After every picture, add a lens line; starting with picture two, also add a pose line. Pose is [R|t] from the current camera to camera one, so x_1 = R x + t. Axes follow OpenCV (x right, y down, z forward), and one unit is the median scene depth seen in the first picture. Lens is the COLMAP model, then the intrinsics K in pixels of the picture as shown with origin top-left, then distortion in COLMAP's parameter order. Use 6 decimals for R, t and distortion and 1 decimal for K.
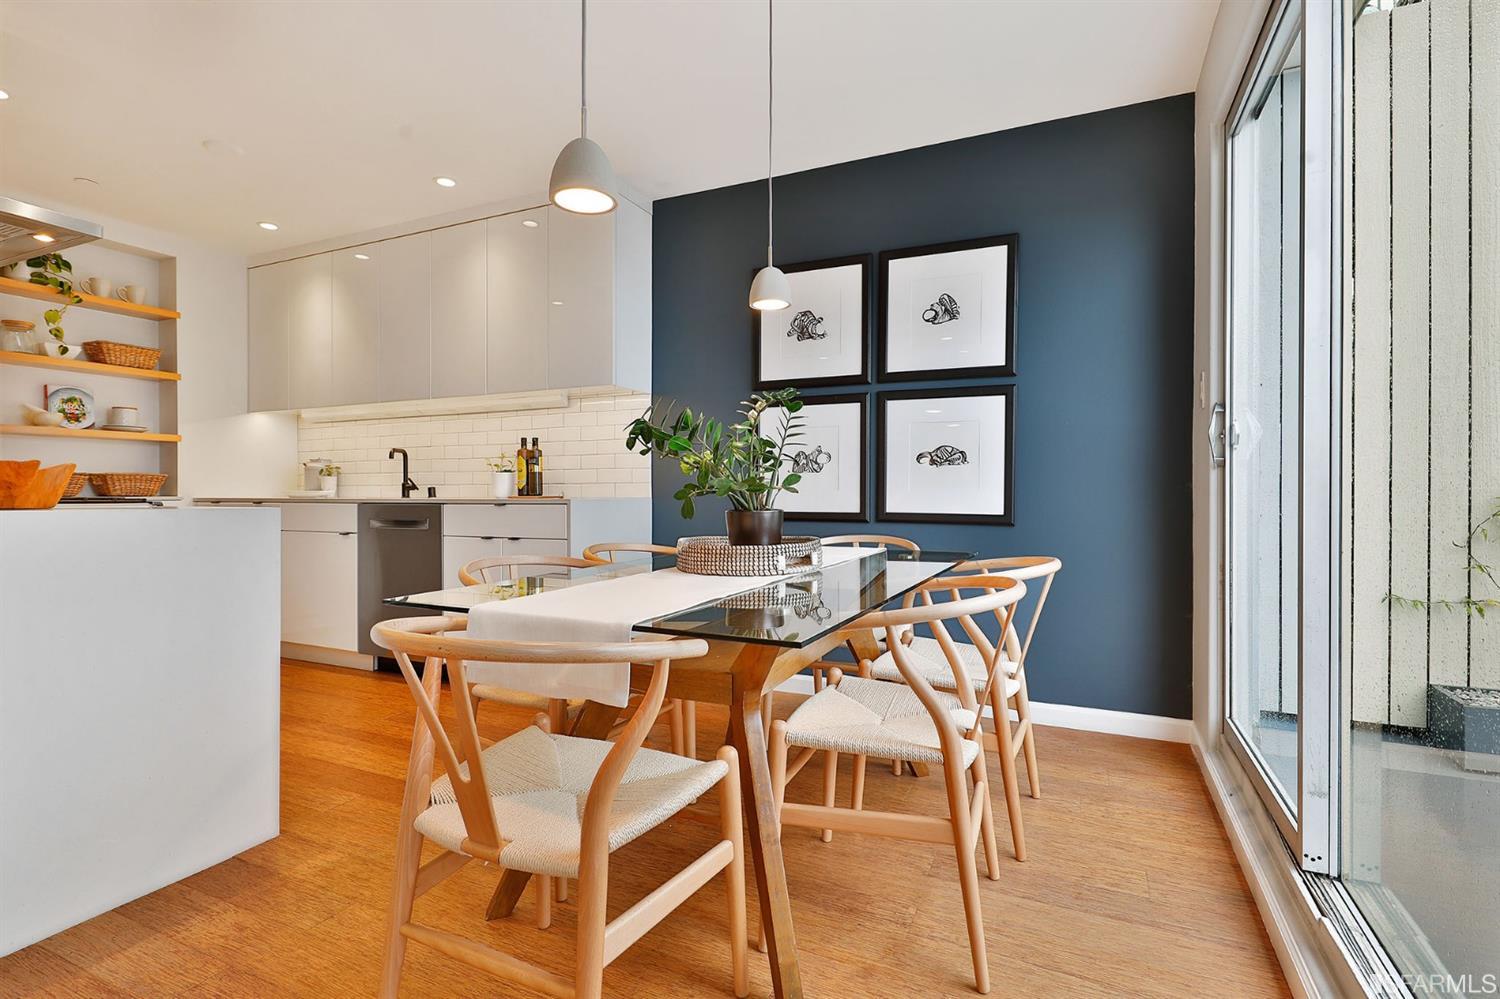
lens RADIAL K [[708.9, 0, 754.5], [0, 708.9, 497.3], [0, 0, 1]] dist [0.002940, -0.001130]
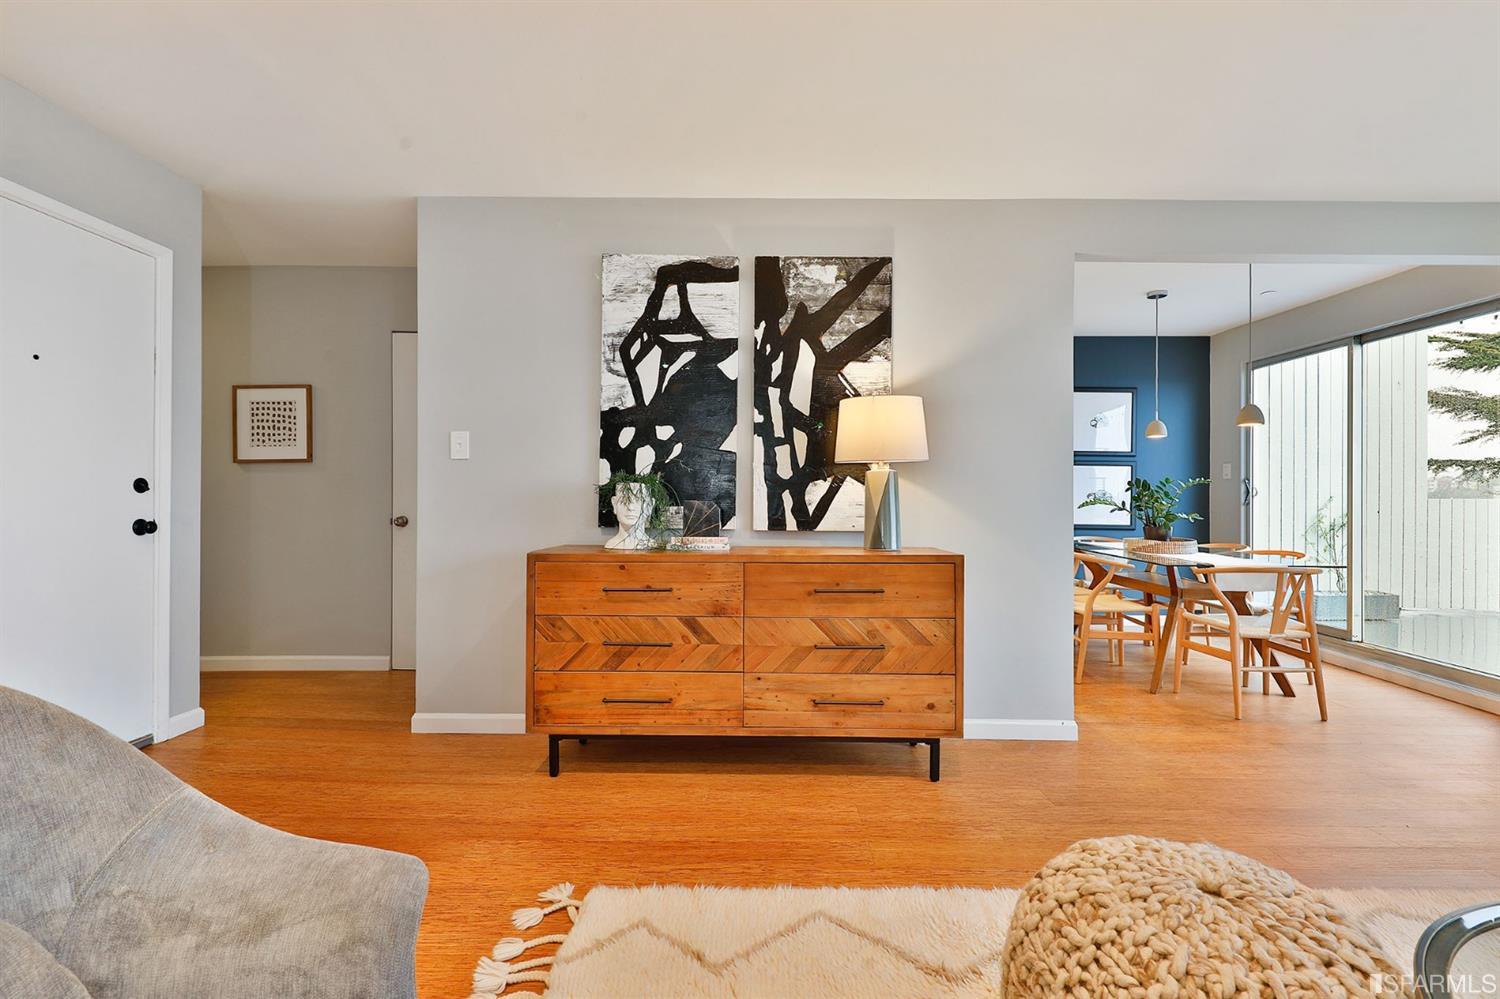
lens RADIAL K [[668.3, 0, 750.0], [0, 668.3, 499.5], [0, 0, 1]] dist [0.013551, -0.008641]
pose [[0.912004, 0.002202, 0.410174, -1.099579], [-0.001055, 0.999995, -0.003023, -0.032352], [-0.410179, 0.002325, 0.912002, -0.234955]]
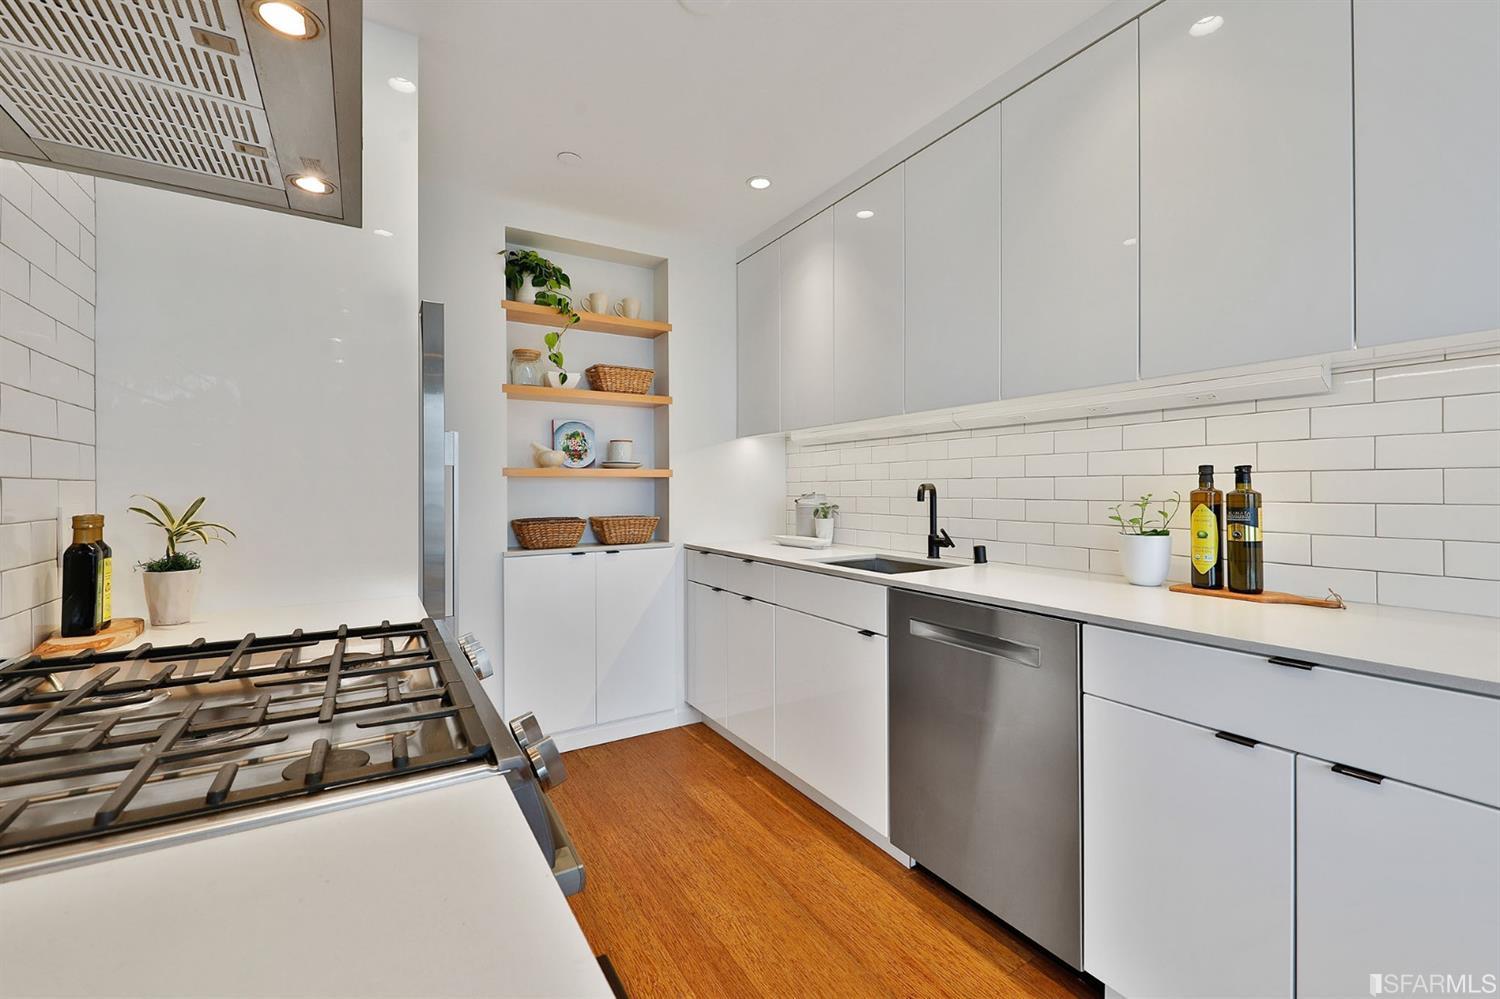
lens RADIAL K [[627.8, 0, 754.4], [0, 627.8, 491.5], [0, 0, 1]] dist [0.009905, -0.000040]
pose [[0.828886, -0.001299, -0.559416, -0.345185], [0.000124, 0.999998, -0.002138, -0.066648], [0.559418, 0.001703, 0.828884, 0.486056]]
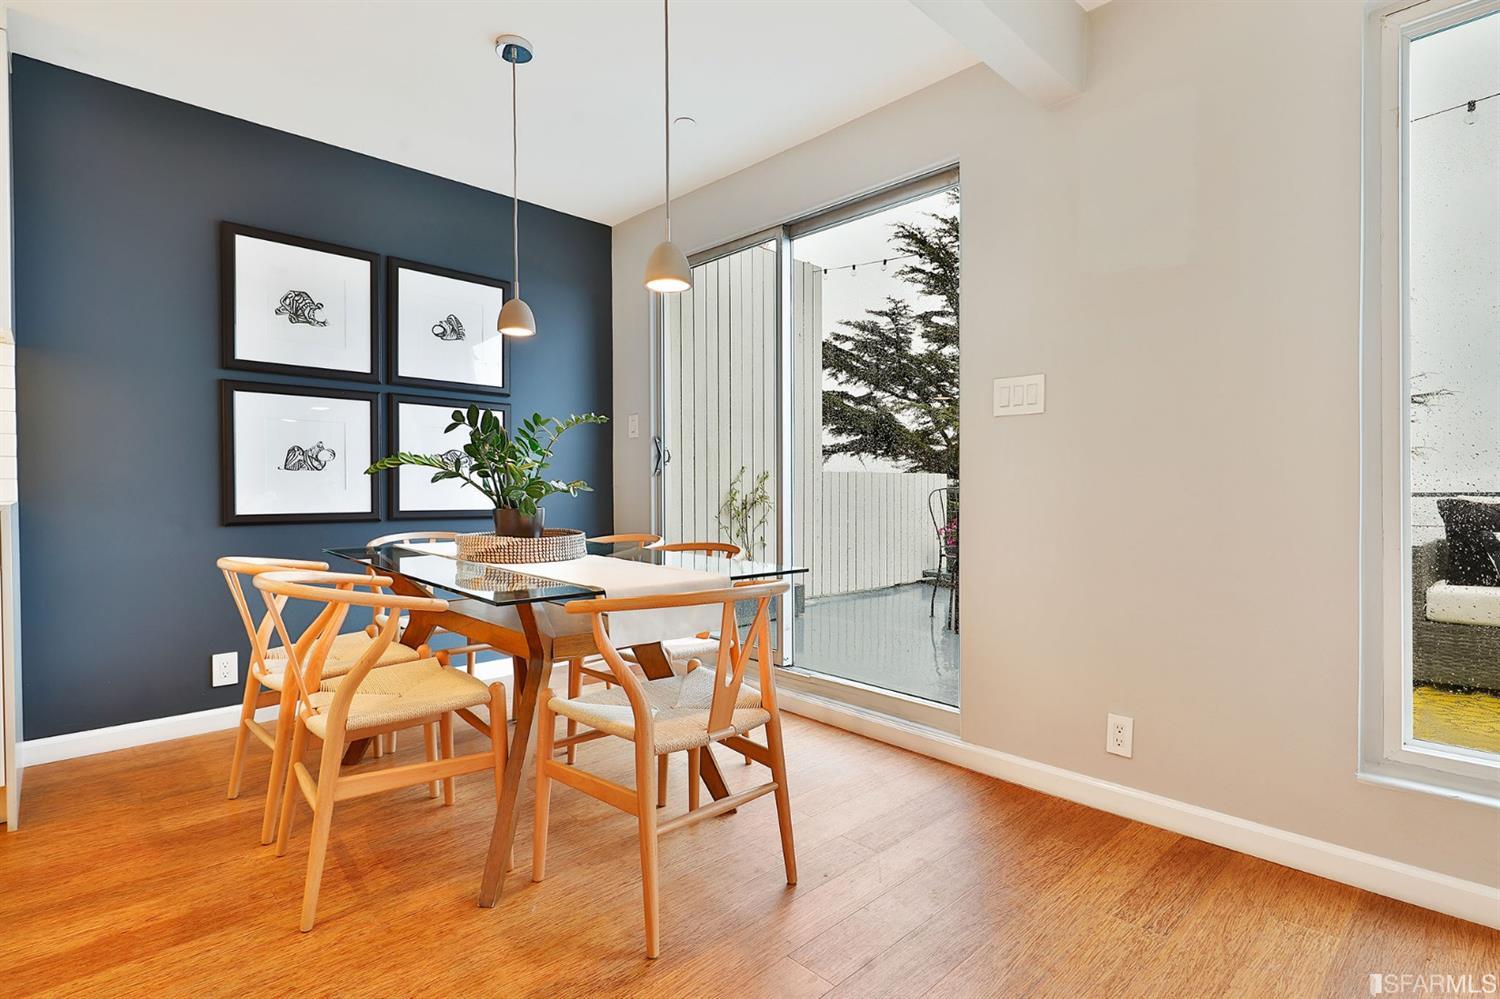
lens RADIAL K [[729.6, 0, 750.0], [0, 729.6, 499.5], [0, 0, 1]] dist [0.005679, 0.000222]
pose [[0.369860, -0.014782, 0.928970, -0.507398], [0.006514, 0.999890, 0.013317, -0.004962], [-0.929065, 0.001126, 0.369915, 0.105250]]
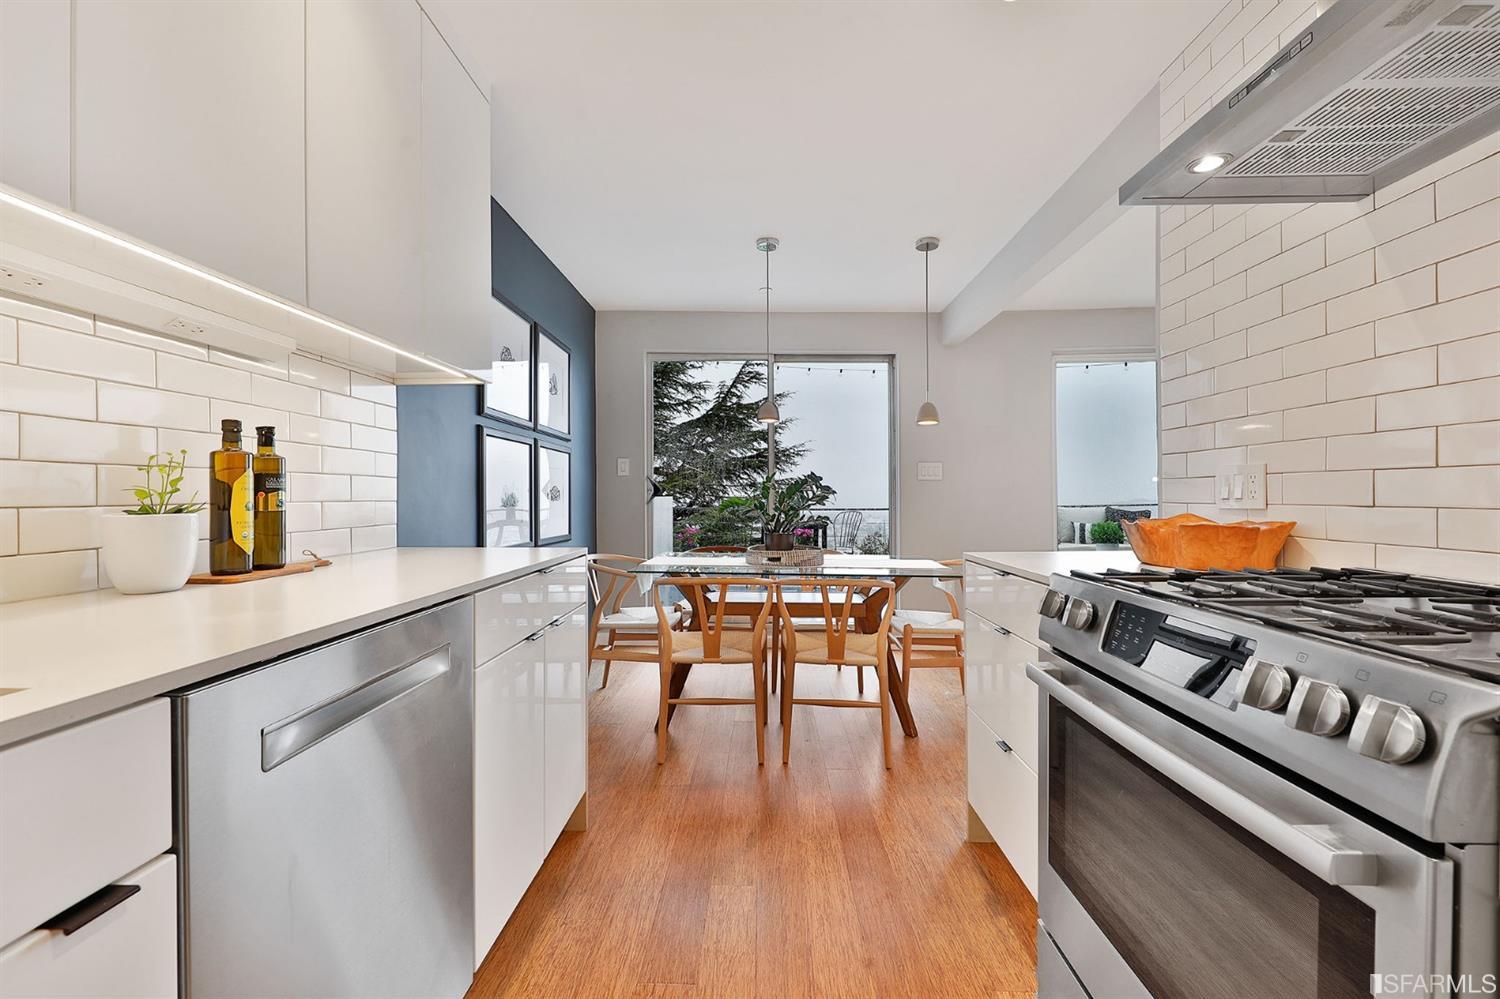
lens RADIAL K [[627.8, 0, 754.4], [0, 627.8, 491.5], [0, 0, 1]] dist [0.009905, -0.000040]
pose [[-0.401173, 0.007190, 0.915974, -0.762786], [0.001775, 0.999973, -0.007072, -0.043595], [-0.916001, -0.001211, -0.401175, 0.893252]]
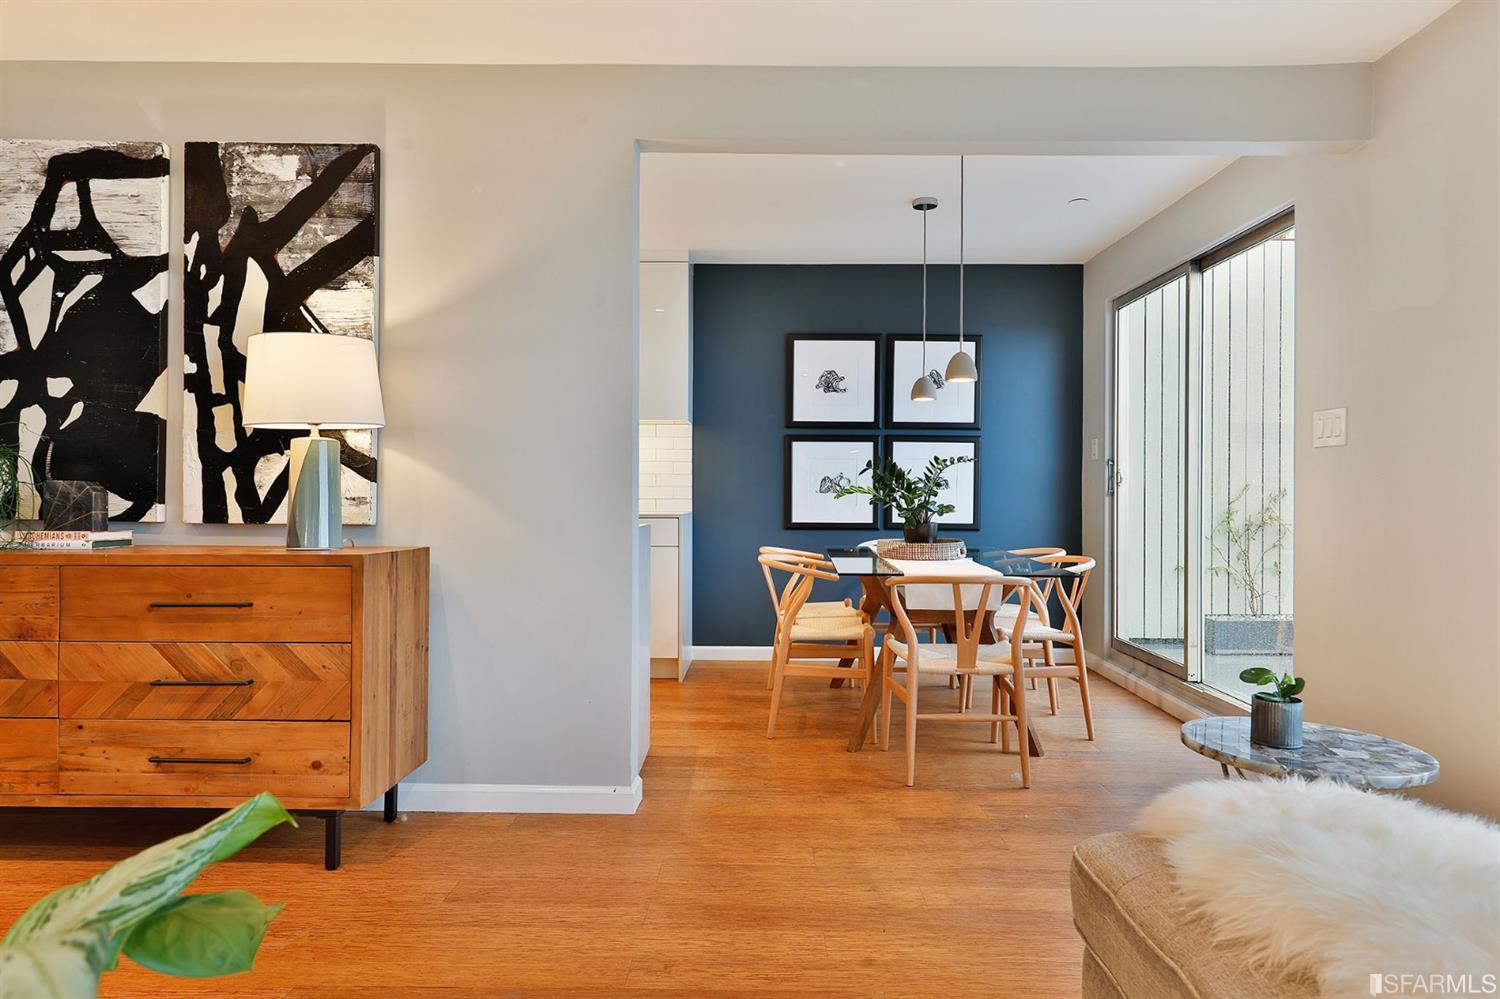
lens RADIAL K [[907.6, 0, 757.4], [0, 907.6, 499.3], [0, 0, 1]] dist [0.012506, -0.002584]
pose [[0.914253, 0.001614, 0.405141, -0.637070], [-0.001798, 0.999998, 0.000072, -0.019551], [-0.405141, -0.000794, 0.914254, -0.424186]]
